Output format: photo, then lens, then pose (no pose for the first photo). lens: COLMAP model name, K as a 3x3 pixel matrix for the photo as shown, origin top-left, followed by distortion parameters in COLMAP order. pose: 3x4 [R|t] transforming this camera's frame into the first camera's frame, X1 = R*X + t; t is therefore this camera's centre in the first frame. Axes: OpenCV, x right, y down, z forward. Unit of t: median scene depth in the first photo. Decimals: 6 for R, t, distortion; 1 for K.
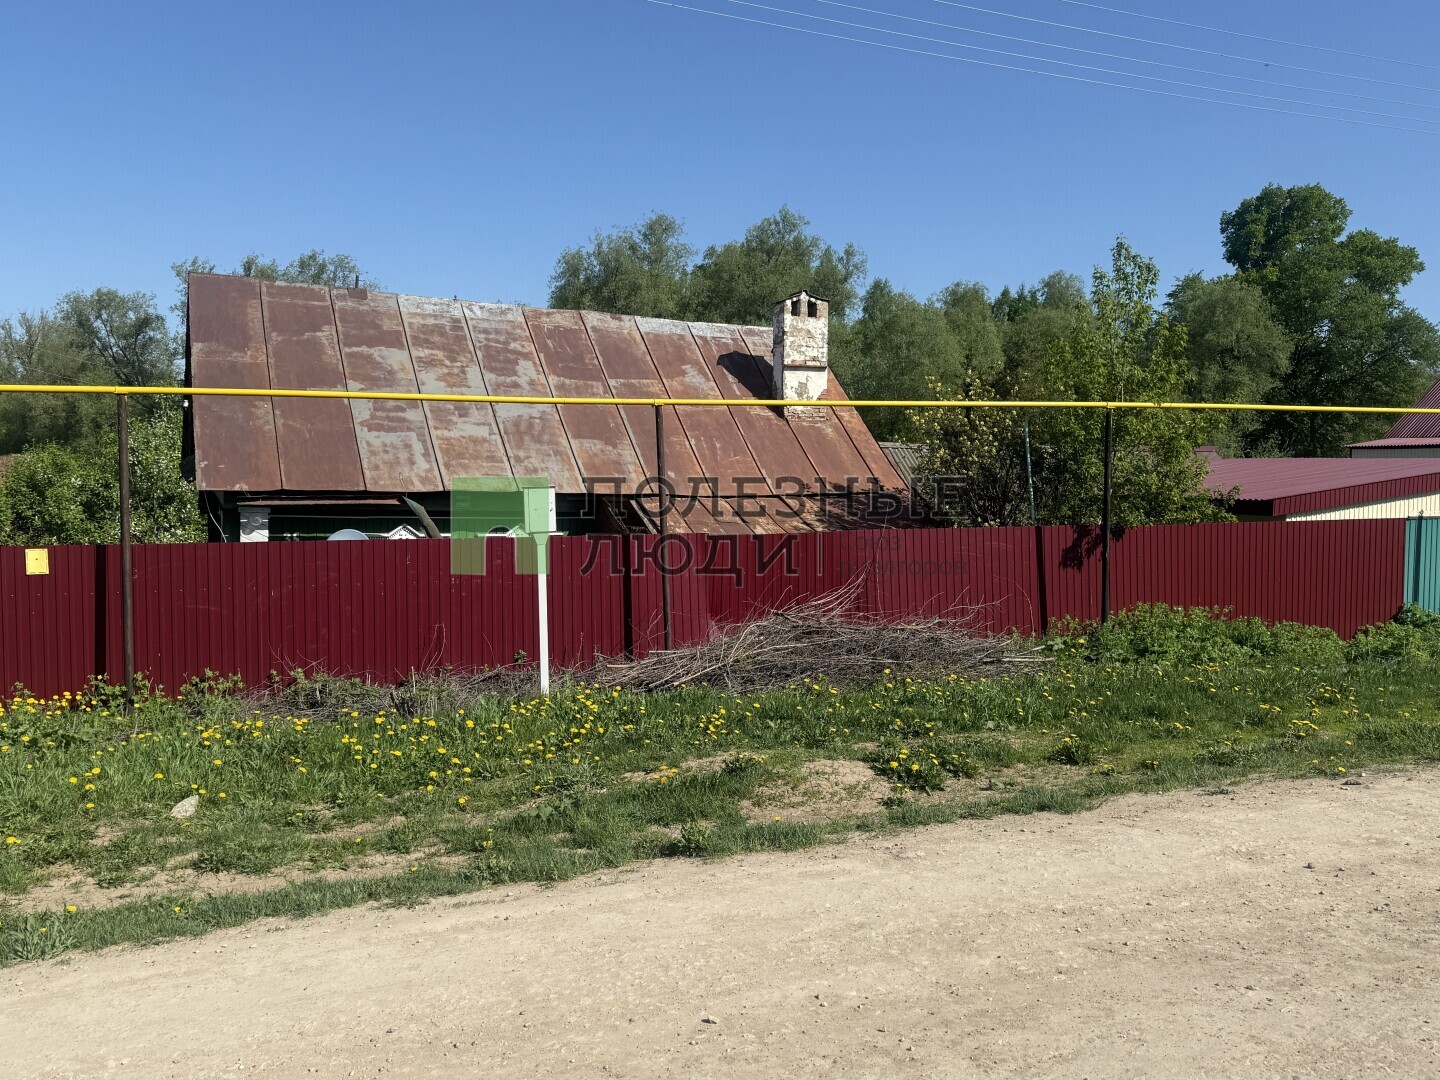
lens RADIAL K [[1170.9, 0, 721.0], [0, 1170.9, 527.4], [0, 0, 1]] dist [0.097919, -0.149952]
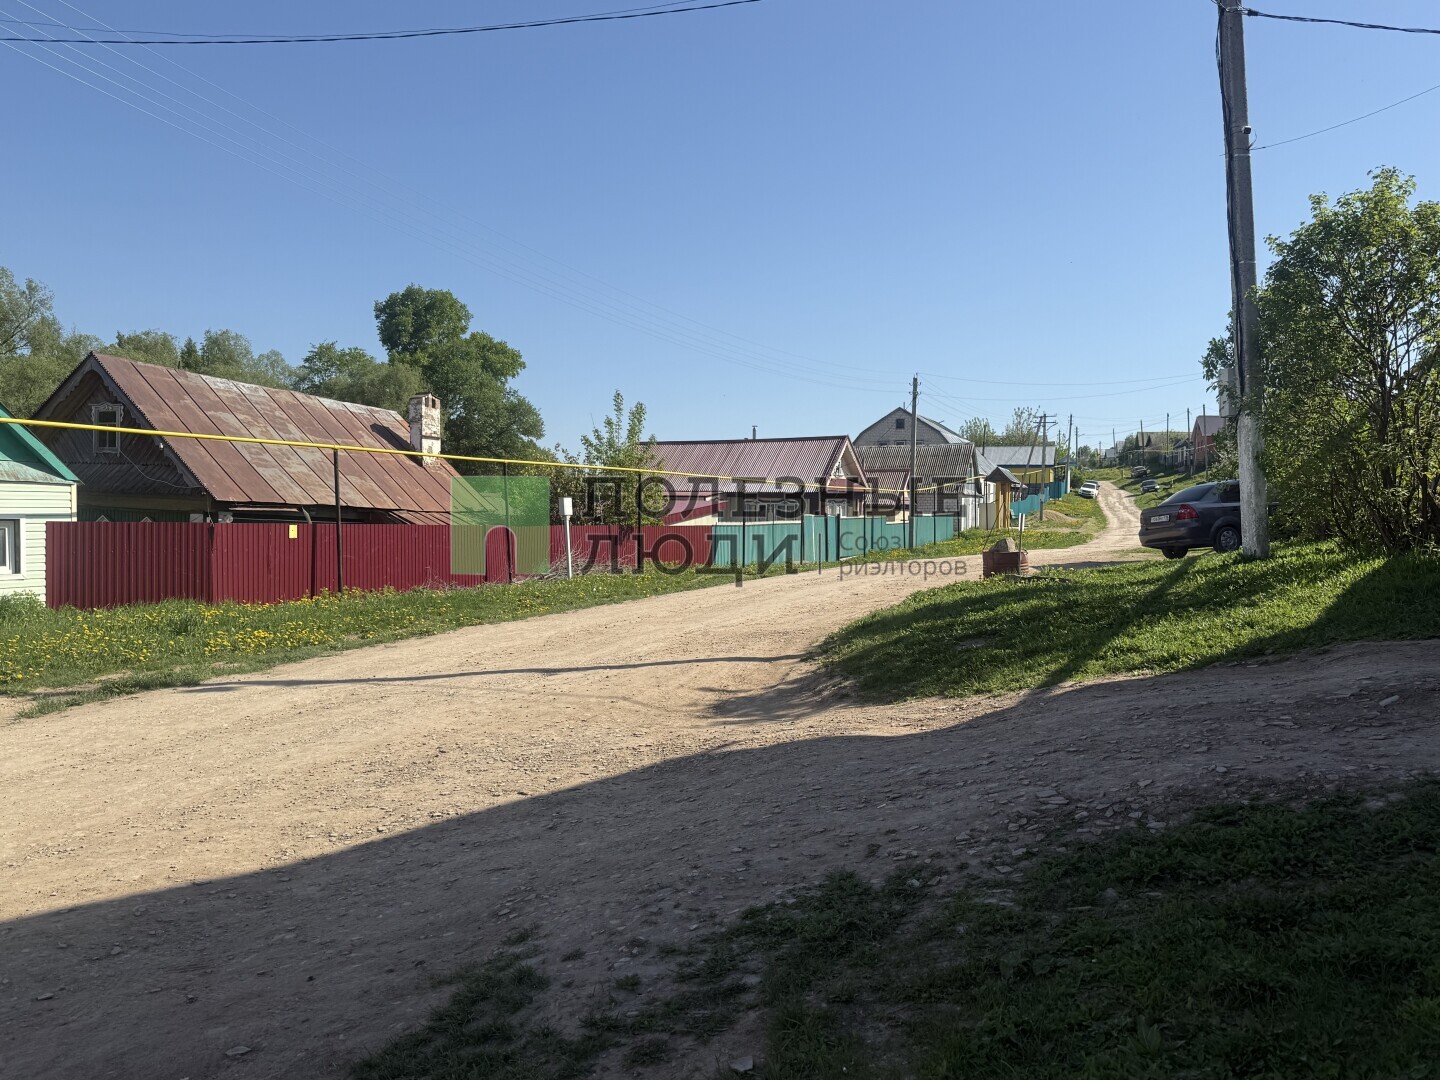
lens RADIAL K [[1170.9, 0, 728.1], [0, 1170.9, 540.1], [0, 0, 1]] dist [0.097919, -0.149952]
pose [[0.720138, -0.003747, 0.693821, -0.984077], [0.026228, 0.999418, -0.021825, 0.072922], [-0.693335, 0.033914, 0.719817, -0.628752]]
